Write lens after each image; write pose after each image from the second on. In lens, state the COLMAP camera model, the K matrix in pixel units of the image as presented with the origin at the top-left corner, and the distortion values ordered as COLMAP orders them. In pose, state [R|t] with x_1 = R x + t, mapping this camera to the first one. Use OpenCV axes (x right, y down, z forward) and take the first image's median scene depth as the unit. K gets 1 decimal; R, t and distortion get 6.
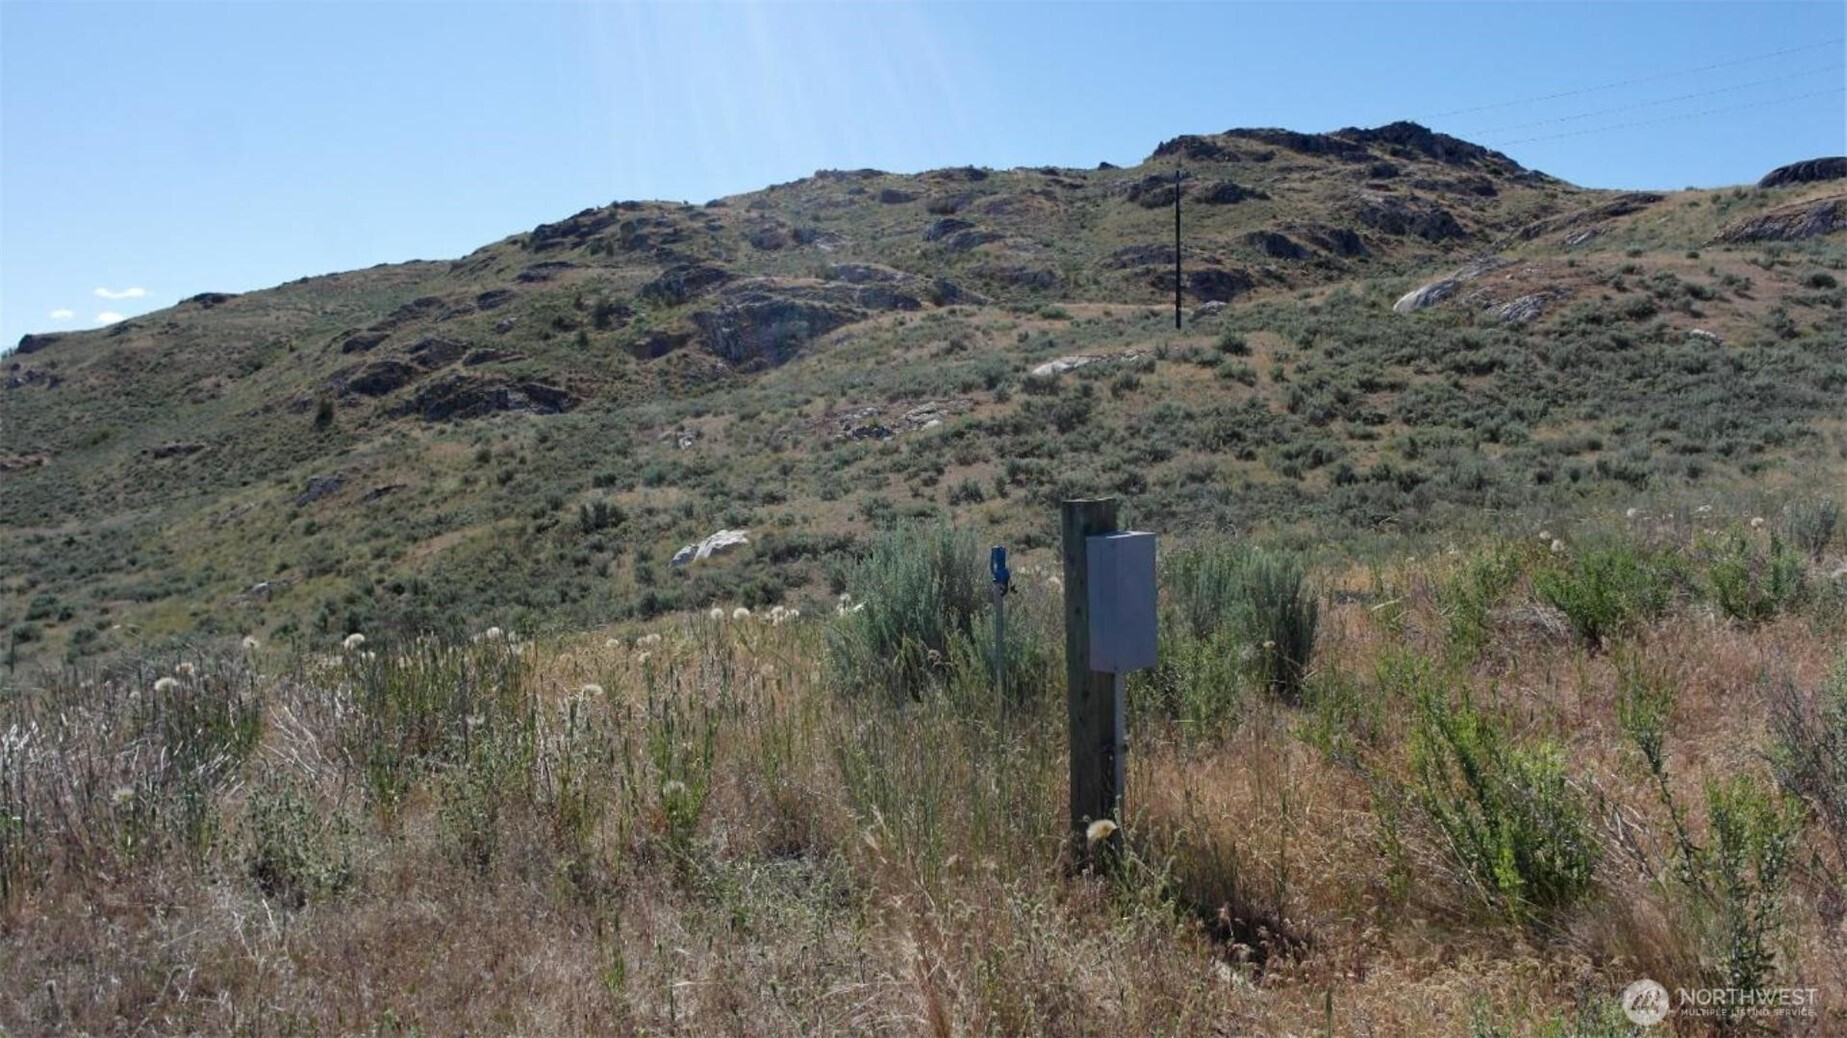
lens RADIAL K [[1282.0, 0, 915.2], [0, 1282.0, 528.4], [0, 0, 1]] dist [-0.014210, 0.013400]
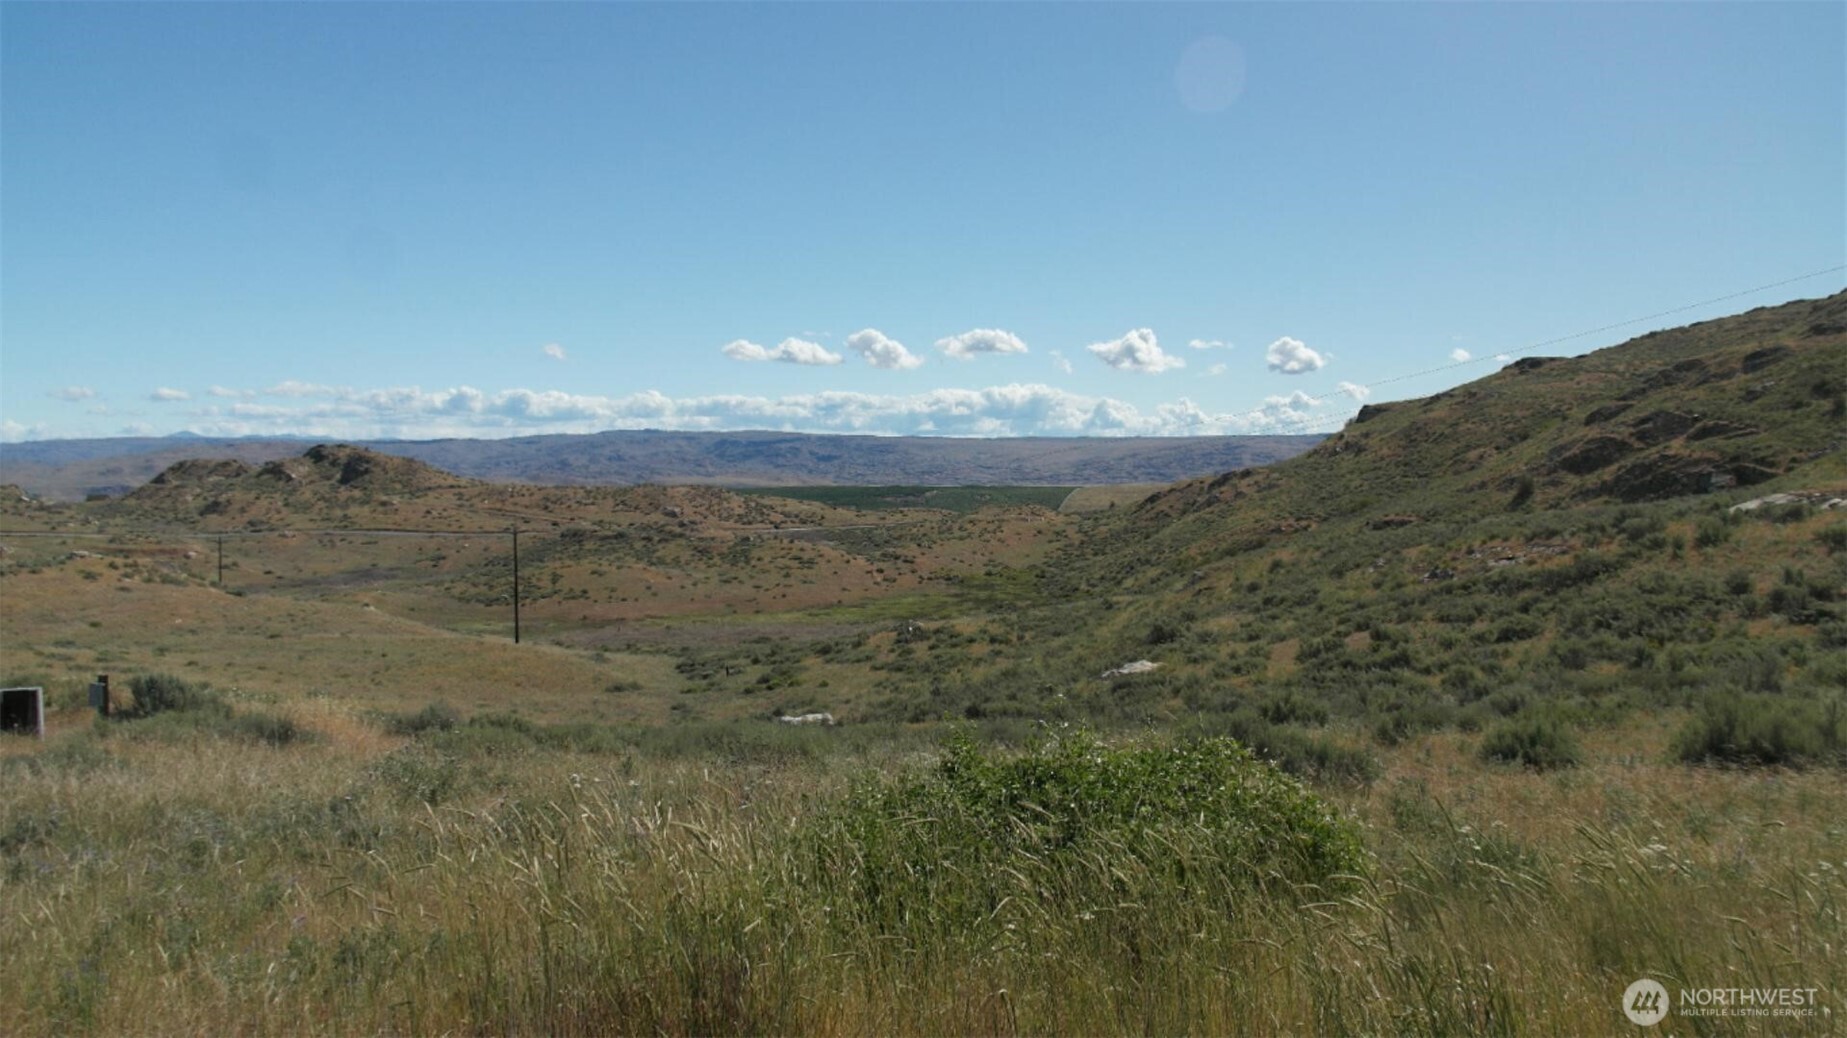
lens RADIAL K [[1454.4, 0, 941.6], [0, 1454.4, 521.8], [0, 0, 1]] dist [-0.001944, 0.003235]
pose [[0.558207, 0.045653, -0.828445, 0.176771], [-0.088381, 0.996076, -0.004660, -0.021895], [0.824981, 0.075820, 0.560051, 0.029375]]
